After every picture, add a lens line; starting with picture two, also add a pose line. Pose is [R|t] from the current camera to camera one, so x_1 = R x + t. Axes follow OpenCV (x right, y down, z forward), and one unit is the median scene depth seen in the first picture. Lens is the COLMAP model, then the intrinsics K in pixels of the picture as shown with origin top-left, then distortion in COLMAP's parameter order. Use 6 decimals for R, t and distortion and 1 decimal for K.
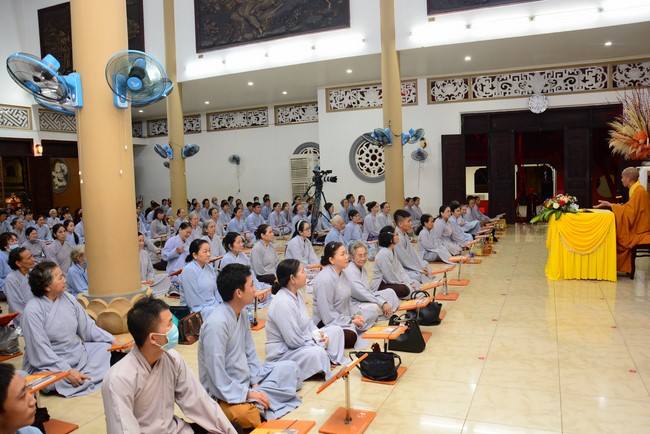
lens RADIAL K [[506.1, 0, 325.0], [0, 506.1, 217.0], [0, 0, 1]] dist [-0.182715, 0.153497]
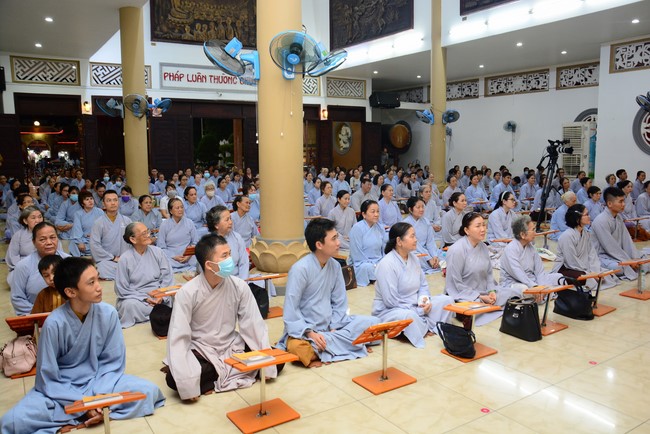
lens RADIAL K [[522.1, 0, 325.0], [0, 522.1, 217.0], [0, 0, 1]] dist [-0.158842, 0.136871]
pose [[0.827296, 0.097472, -0.553245, 0.098153], [-0.063428, 0.994742, 0.080408, -0.000971], [0.558173, -0.031430, 0.829129, 0.008064]]
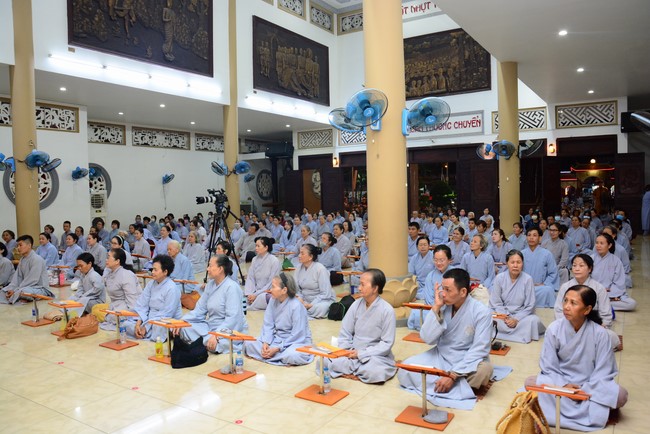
lens RADIAL K [[509.3, 0, 325.0], [0, 509.3, 217.0], [0, 0, 1]] dist [0.007997, 0.004107]
pose [[0.168031, -0.013622, 0.985688, -1.450155], [0.096546, 0.995325, -0.002703, -0.000013], [-0.981043, 0.095618, 0.168560, 0.640001]]
